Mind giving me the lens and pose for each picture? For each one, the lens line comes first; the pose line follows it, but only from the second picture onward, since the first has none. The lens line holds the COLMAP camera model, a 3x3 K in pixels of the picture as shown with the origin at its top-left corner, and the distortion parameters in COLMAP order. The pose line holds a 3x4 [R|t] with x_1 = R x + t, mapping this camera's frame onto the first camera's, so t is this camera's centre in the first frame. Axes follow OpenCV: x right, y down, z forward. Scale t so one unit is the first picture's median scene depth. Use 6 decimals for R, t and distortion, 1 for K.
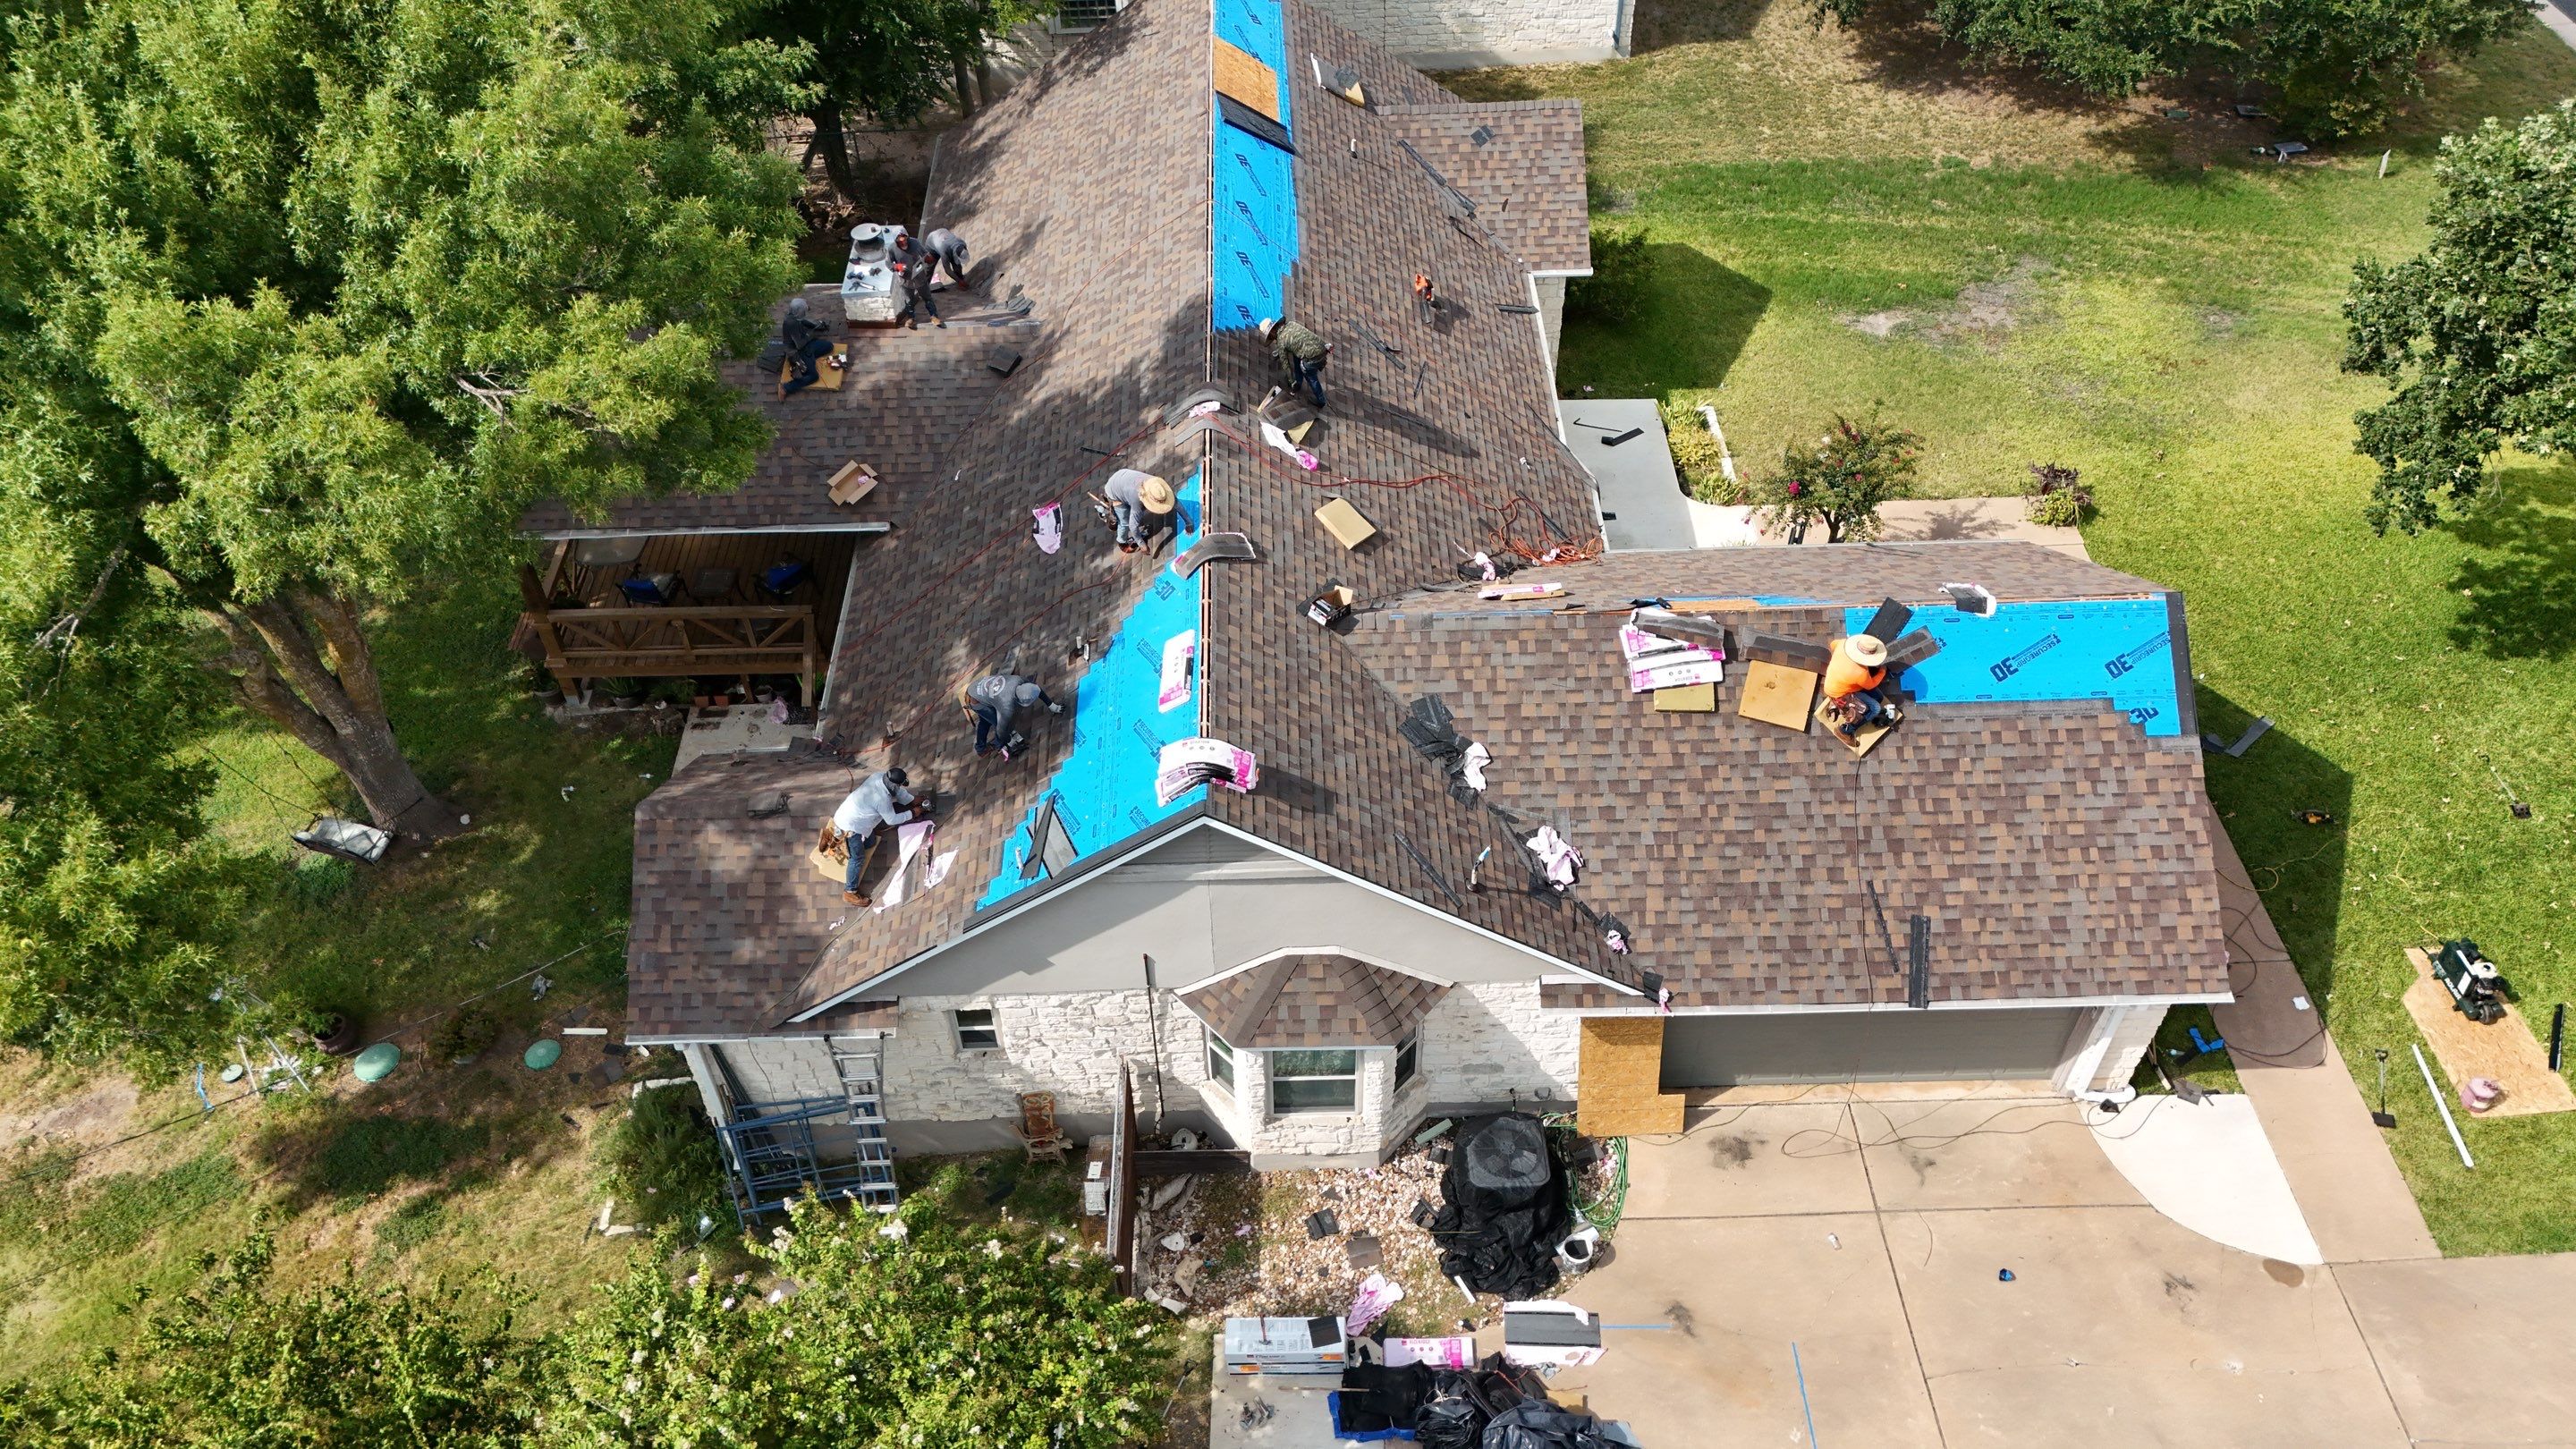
lens RADIAL K [[1897.2, 0, 1286.4], [0, 1897.2, 726.7], [0, 0, 1]] dist [0.080470, -0.078048]
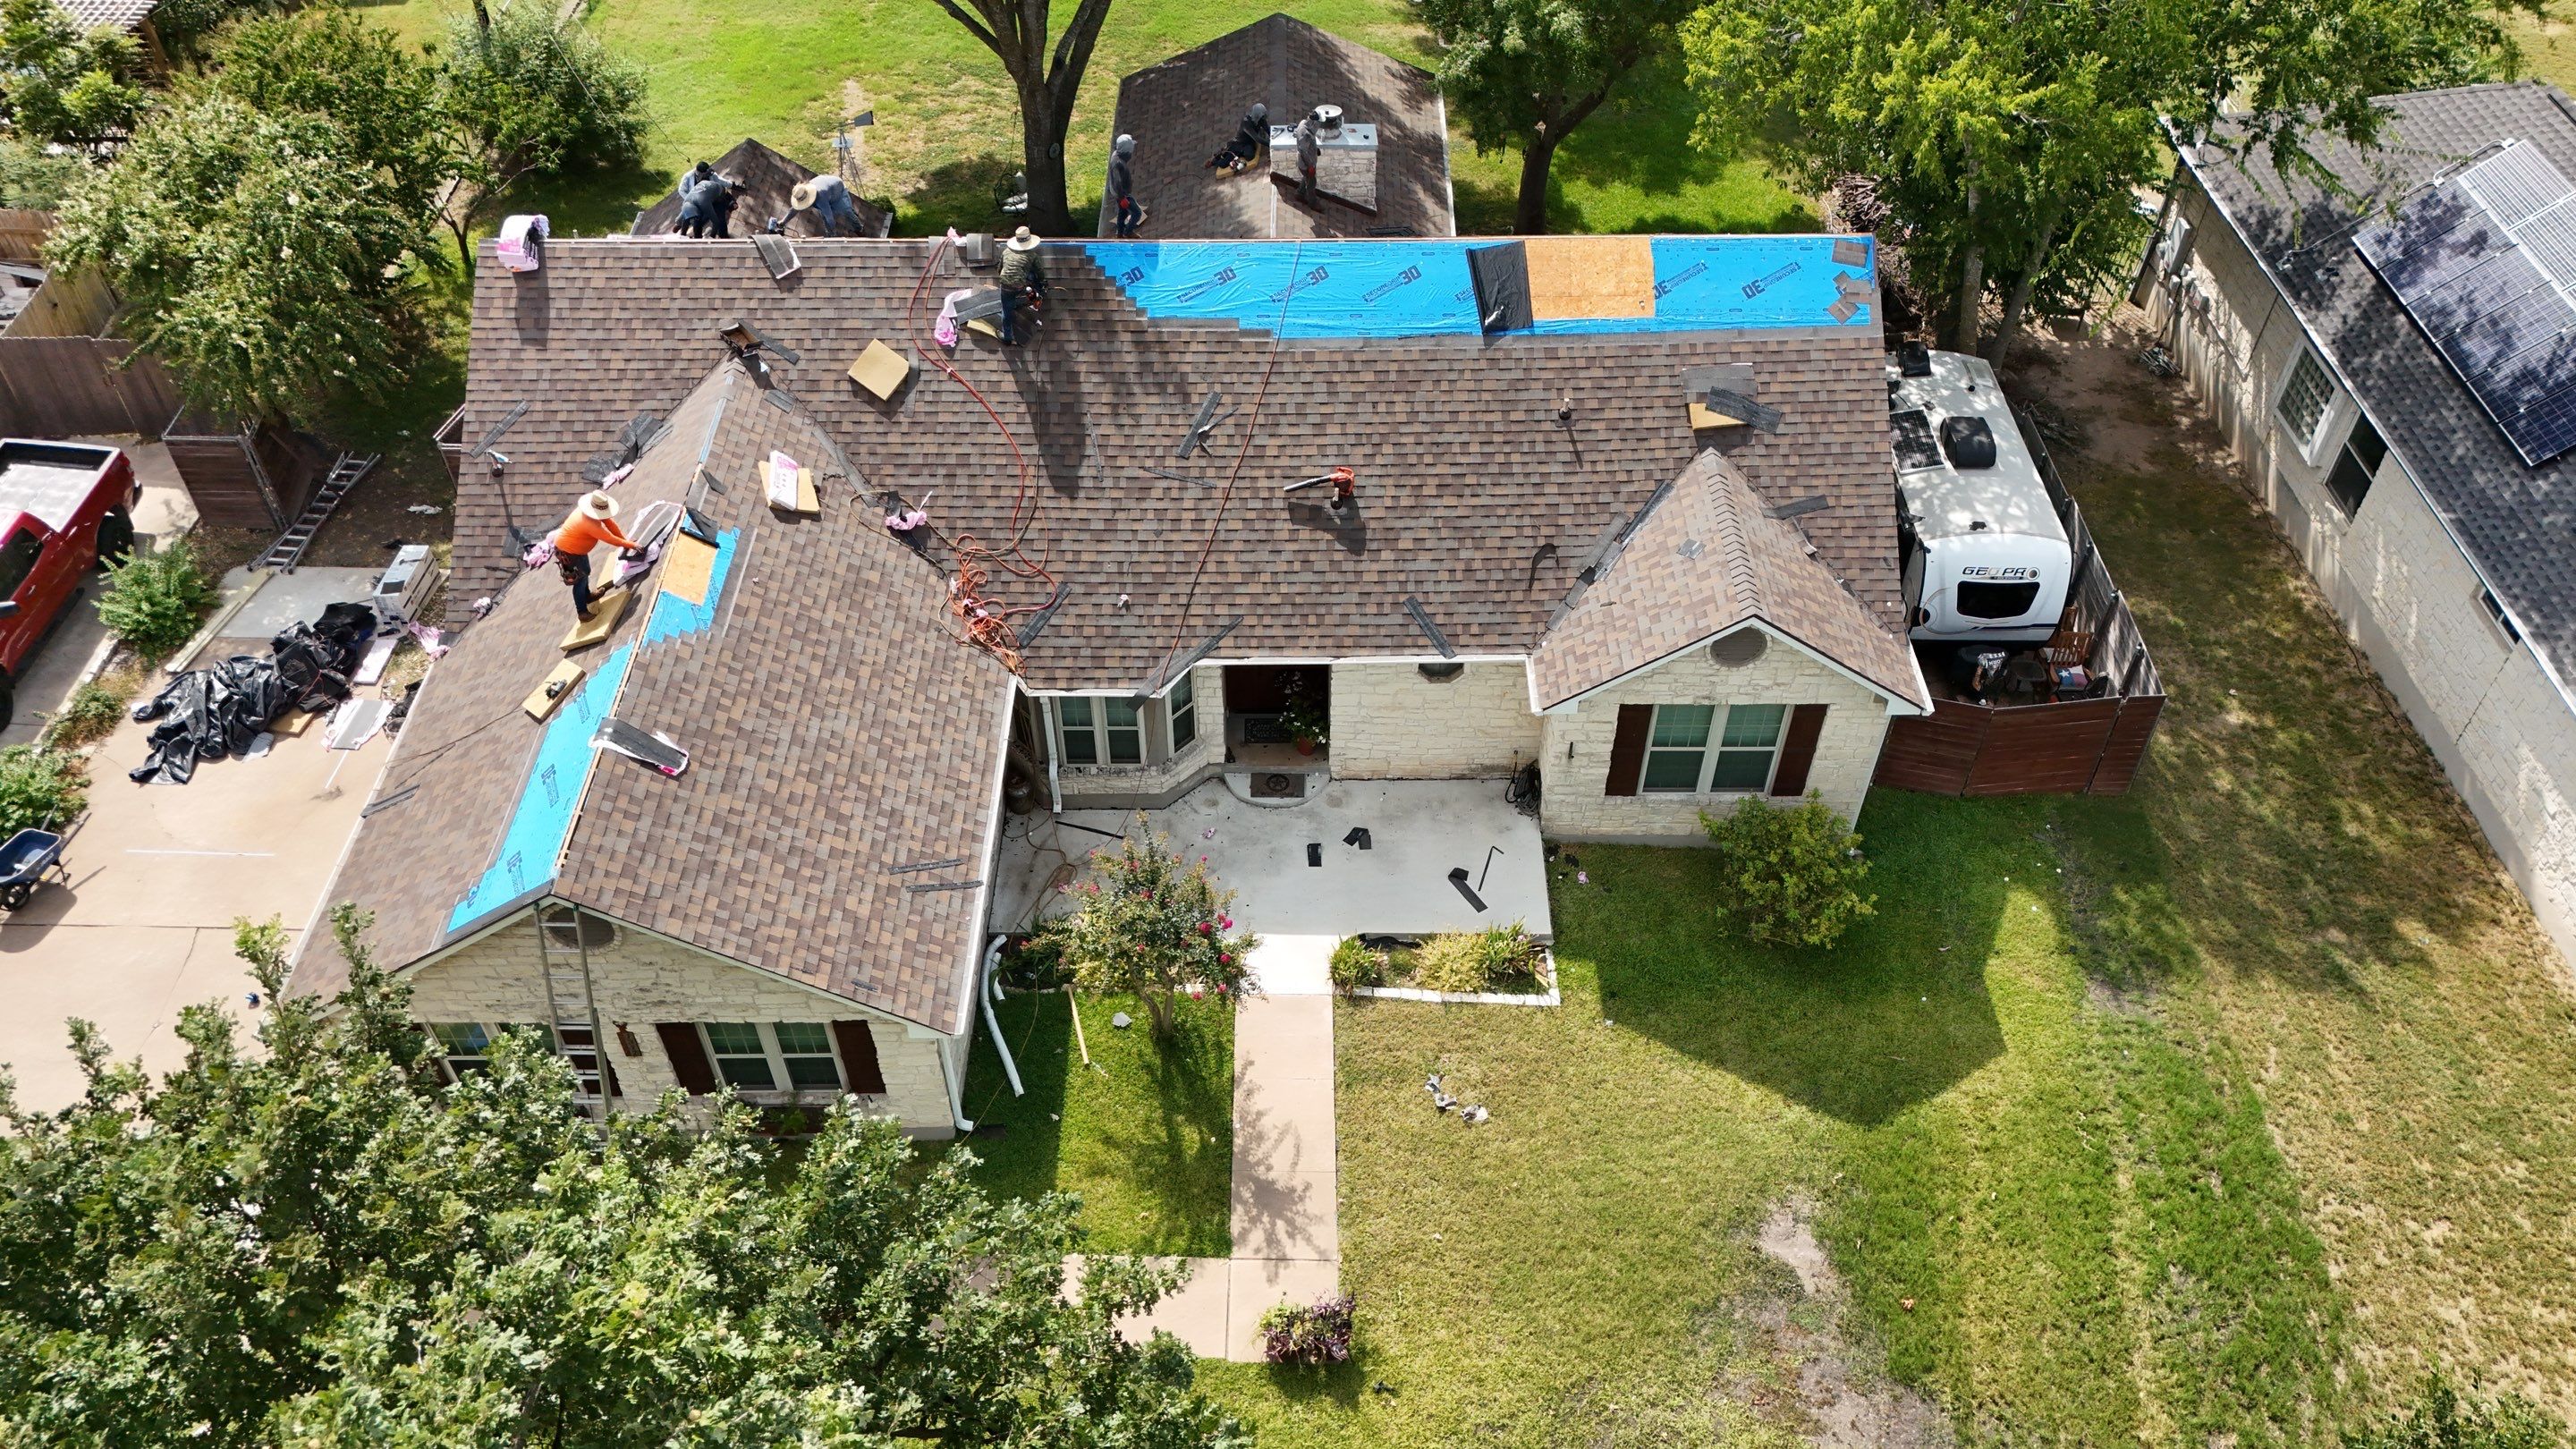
lens RADIAL K [[1897.2, 0, 1284.4], [0, 1897.2, 730.2], [0, 0, 1]] dist [0.080470, -0.078048]
pose [[-0.023328, 0.722191, -0.691301, 1.034373], [-0.714751, 0.471427, 0.516611, -0.821192], [0.698990, 0.506159, 0.505189, 0.762954]]
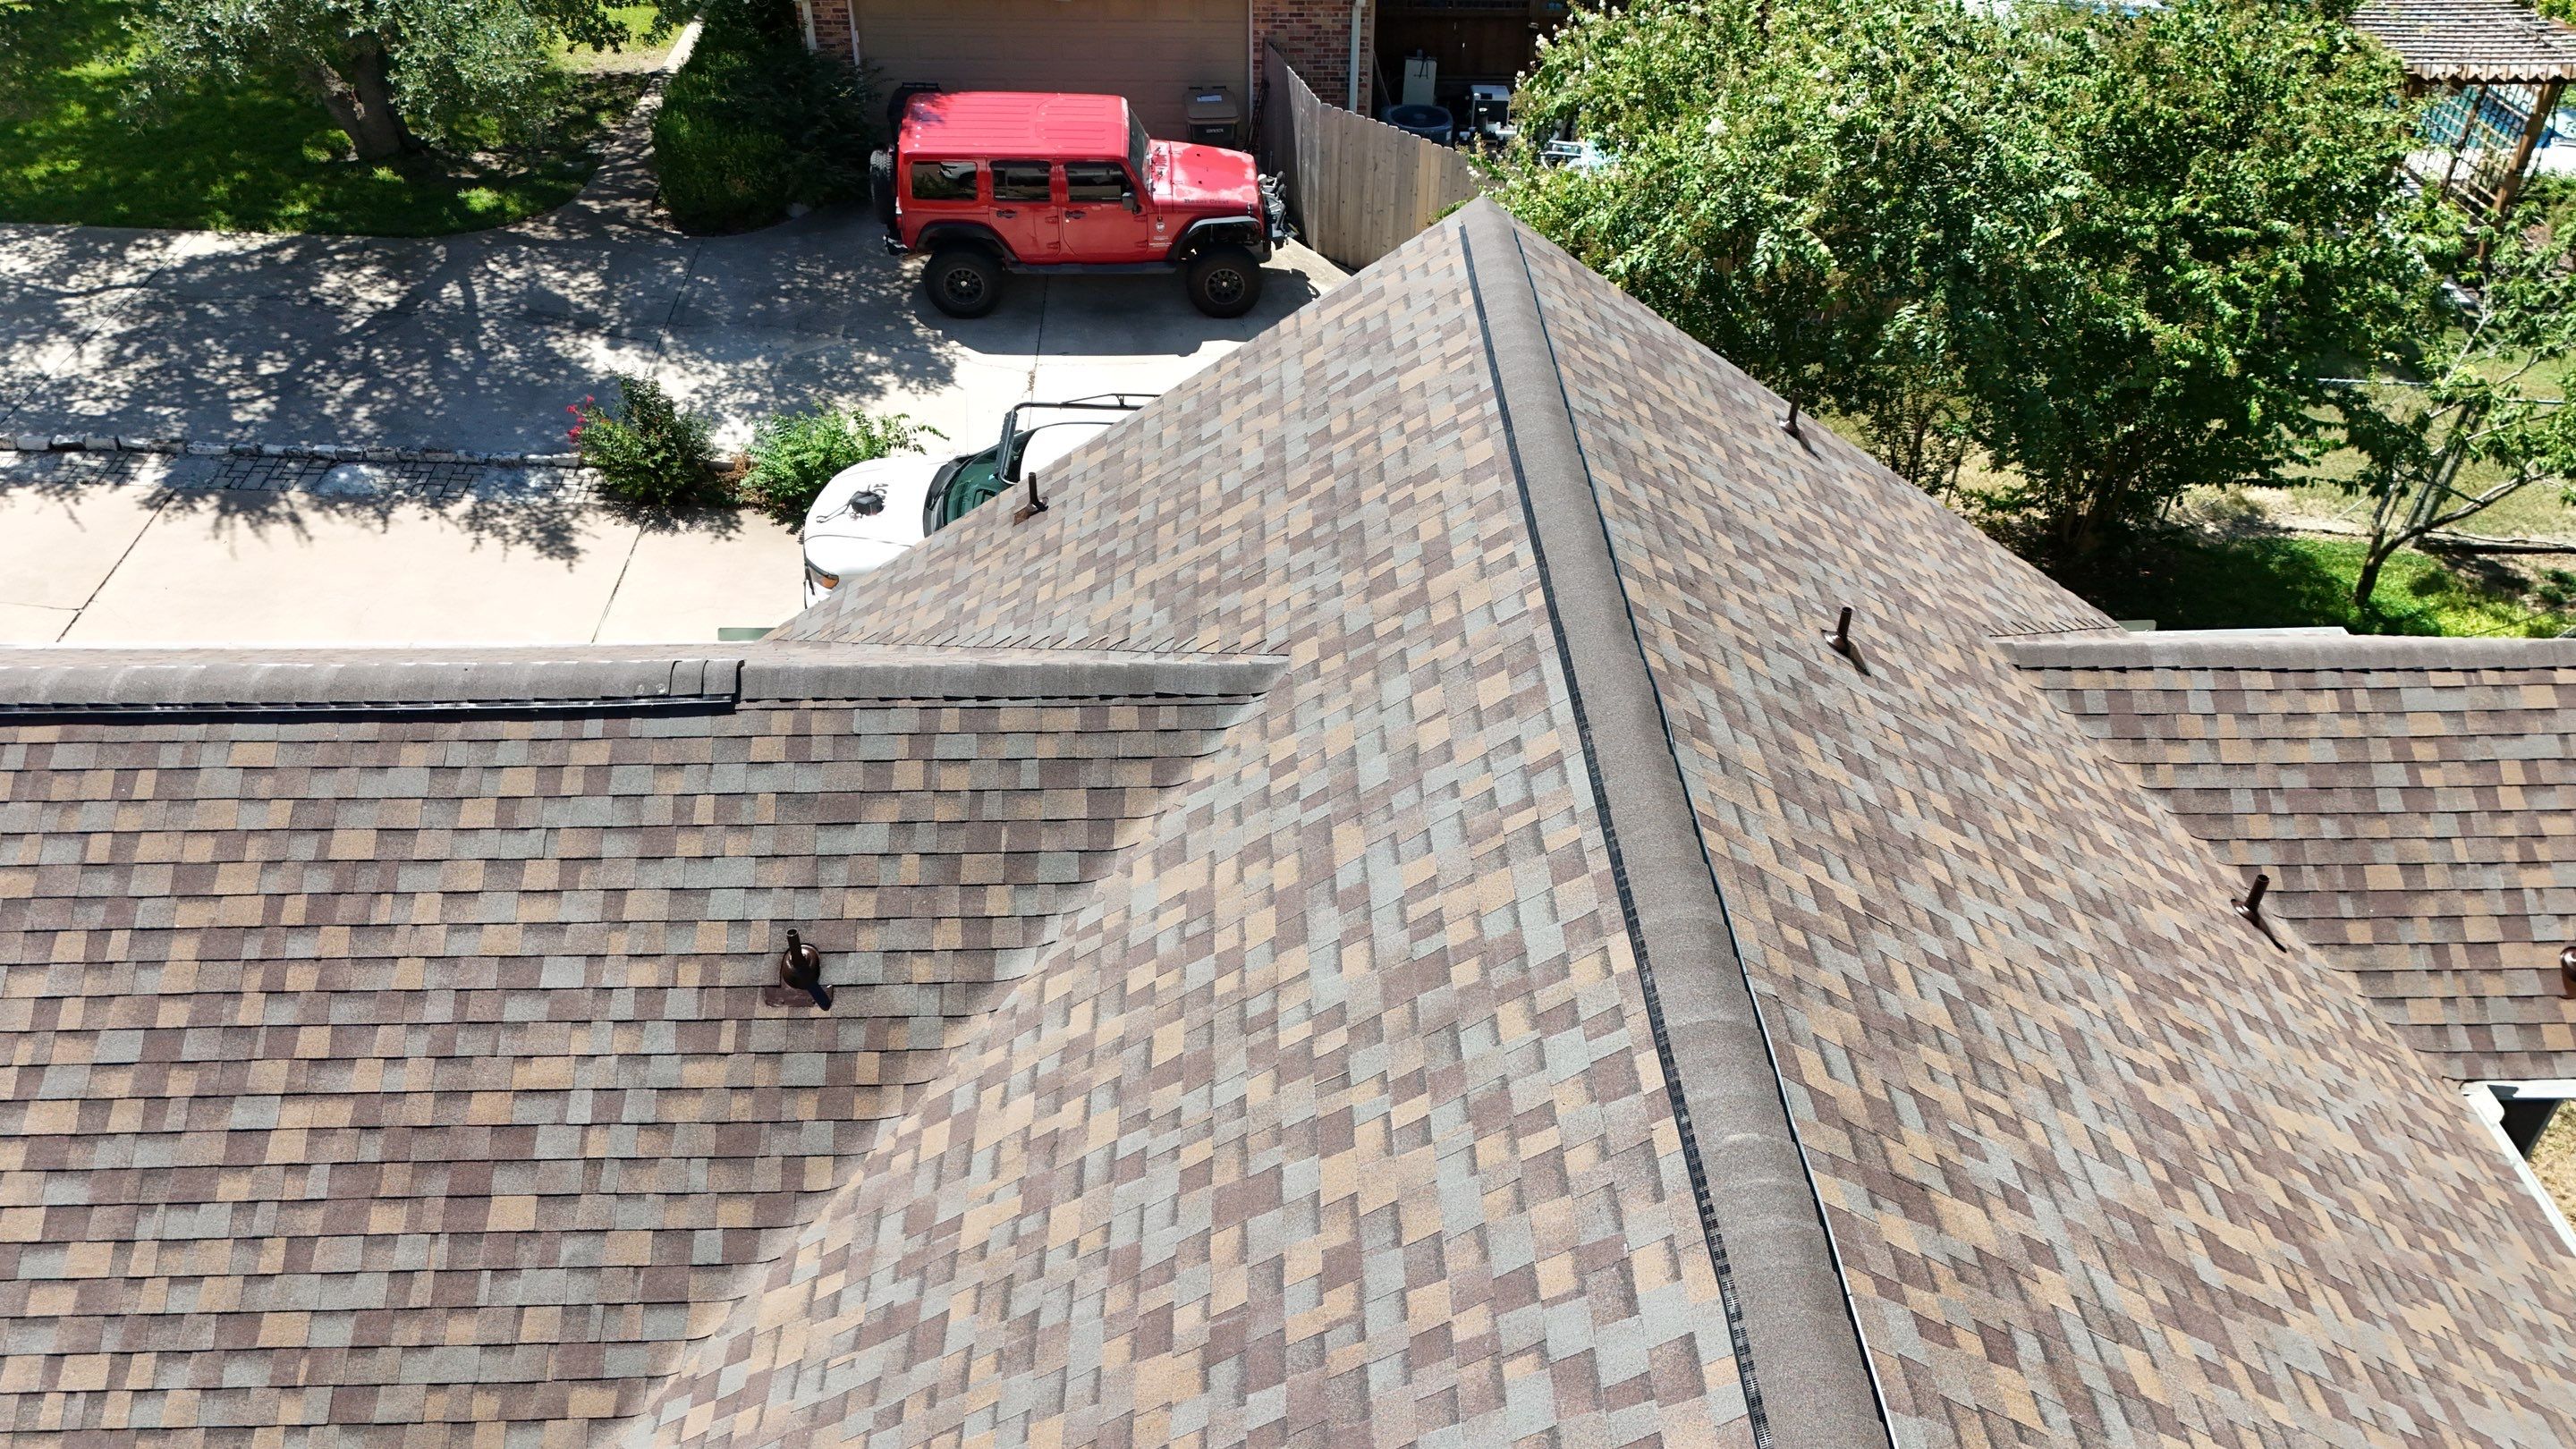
lens RADIAL K [[1897.2, 0, 1283.5], [0, 1897.2, 722.5], [0, 0, 1]] dist [0.080470, -0.078048]
pose [[-0.999957, 0.008620, 0.003425, 0.017413], [0.004428, 0.119114, 0.992871, -0.477937], [0.008150, 0.992843, -0.119147, 1.076650]]
